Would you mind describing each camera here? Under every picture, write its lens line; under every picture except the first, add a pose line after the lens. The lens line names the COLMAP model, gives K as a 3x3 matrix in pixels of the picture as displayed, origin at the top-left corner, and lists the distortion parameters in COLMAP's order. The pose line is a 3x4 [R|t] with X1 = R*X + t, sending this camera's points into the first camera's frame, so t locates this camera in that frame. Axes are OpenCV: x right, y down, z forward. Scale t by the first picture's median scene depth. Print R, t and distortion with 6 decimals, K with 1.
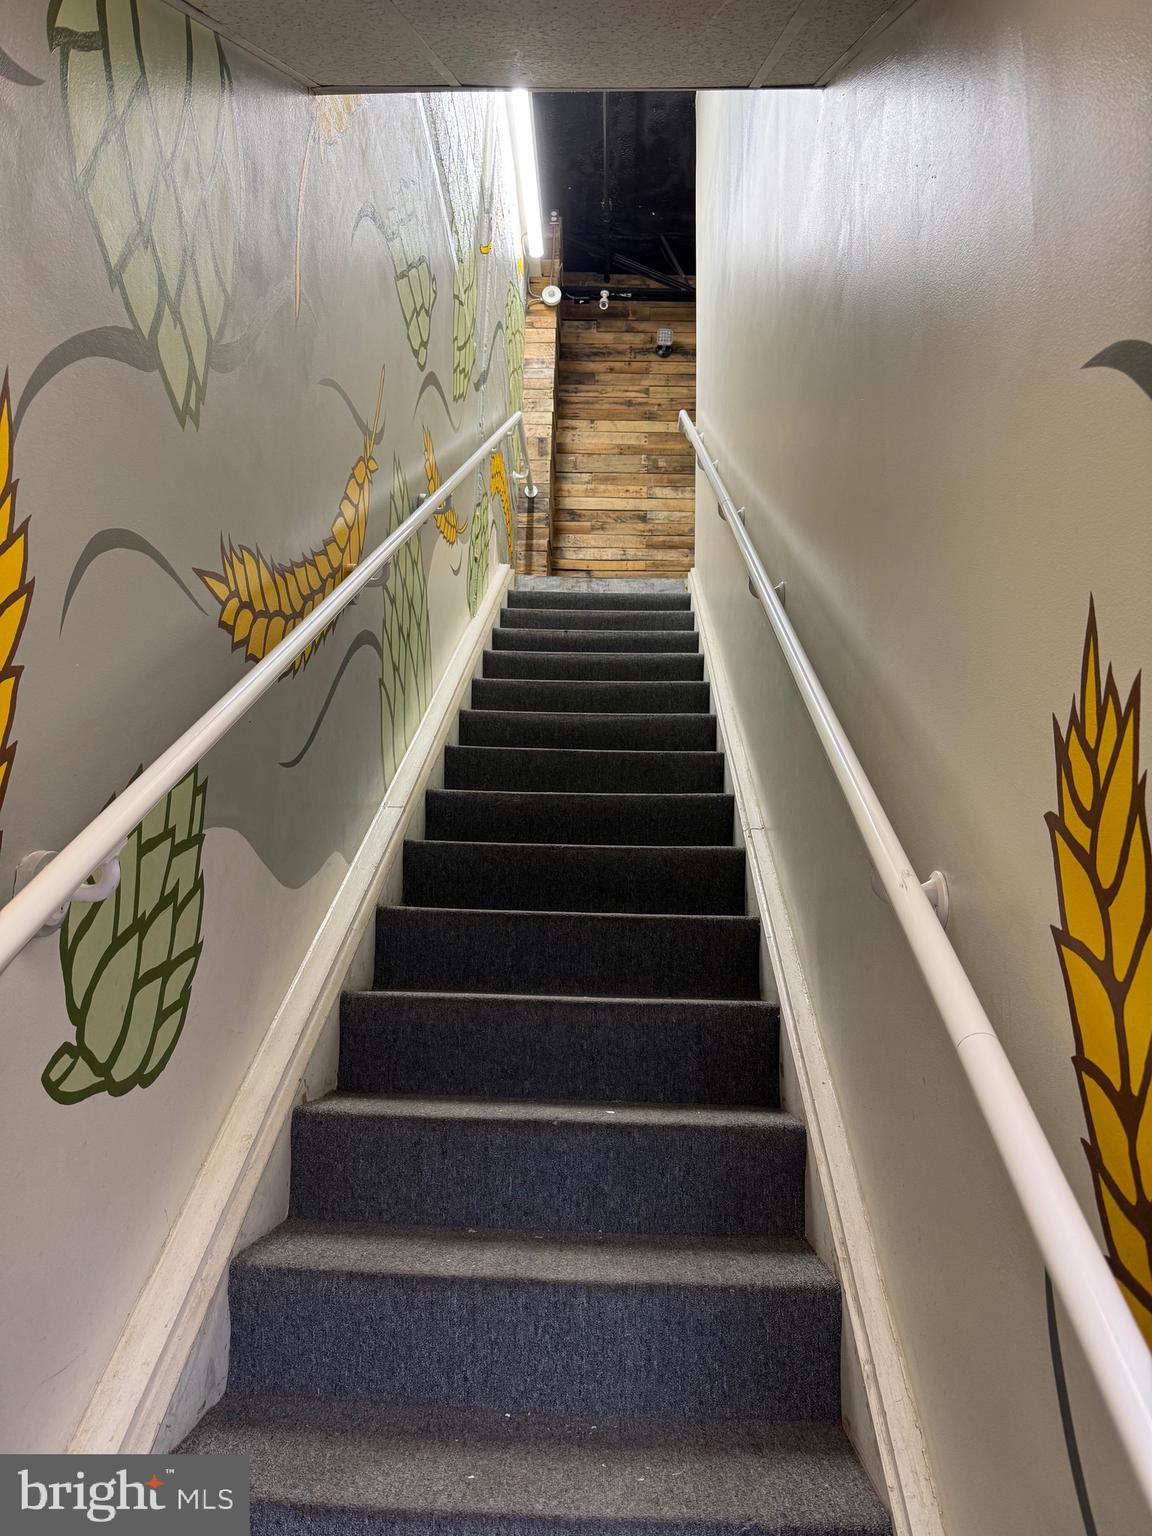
lens RADIAL K [[1085.6, 0, 576.0], [0, 1085.6, 772.8], [0, 0, 1]] dist [0.063959, -0.068469]
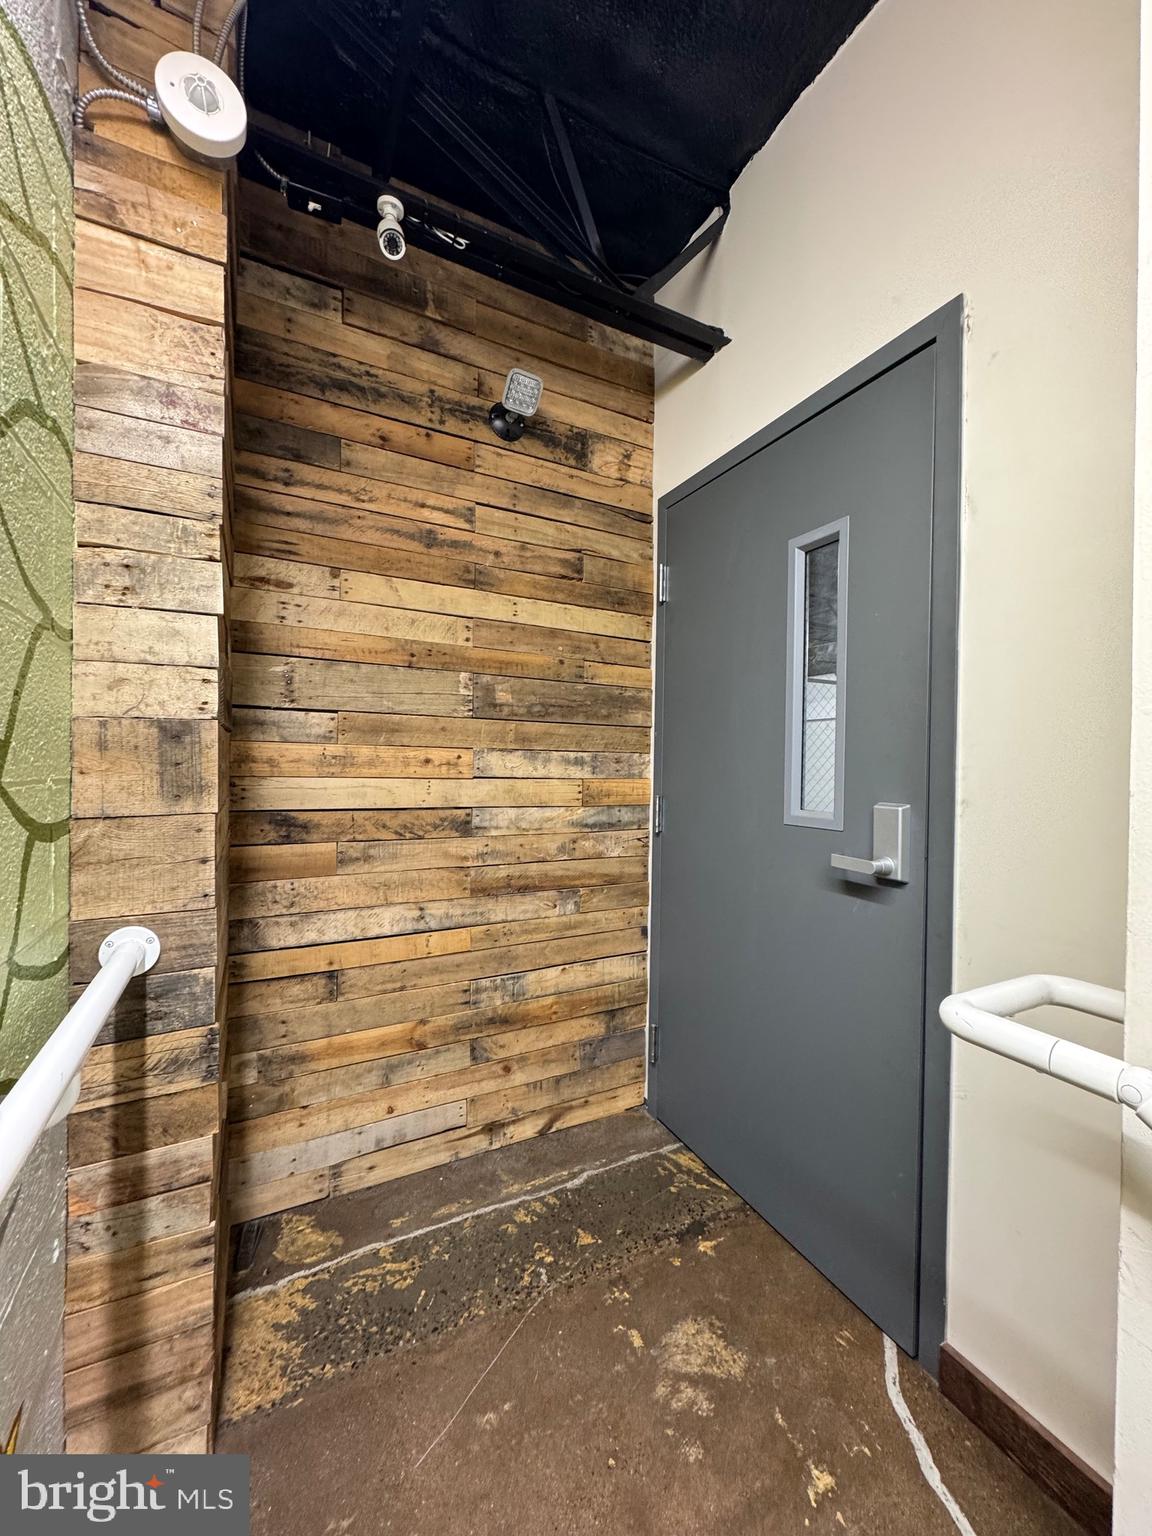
lens RADIAL K [[613.0, 0, 584.7], [0, 613.0, 766.8], [0, 0, 1]] dist [0.001017, -0.000336]
pose [[0.869888, -0.021391, 0.492785, -0.017312], [-0.079537, 0.979901, 0.182940, -0.304288], [-0.486794, -0.198332, 0.850703, 0.764324]]
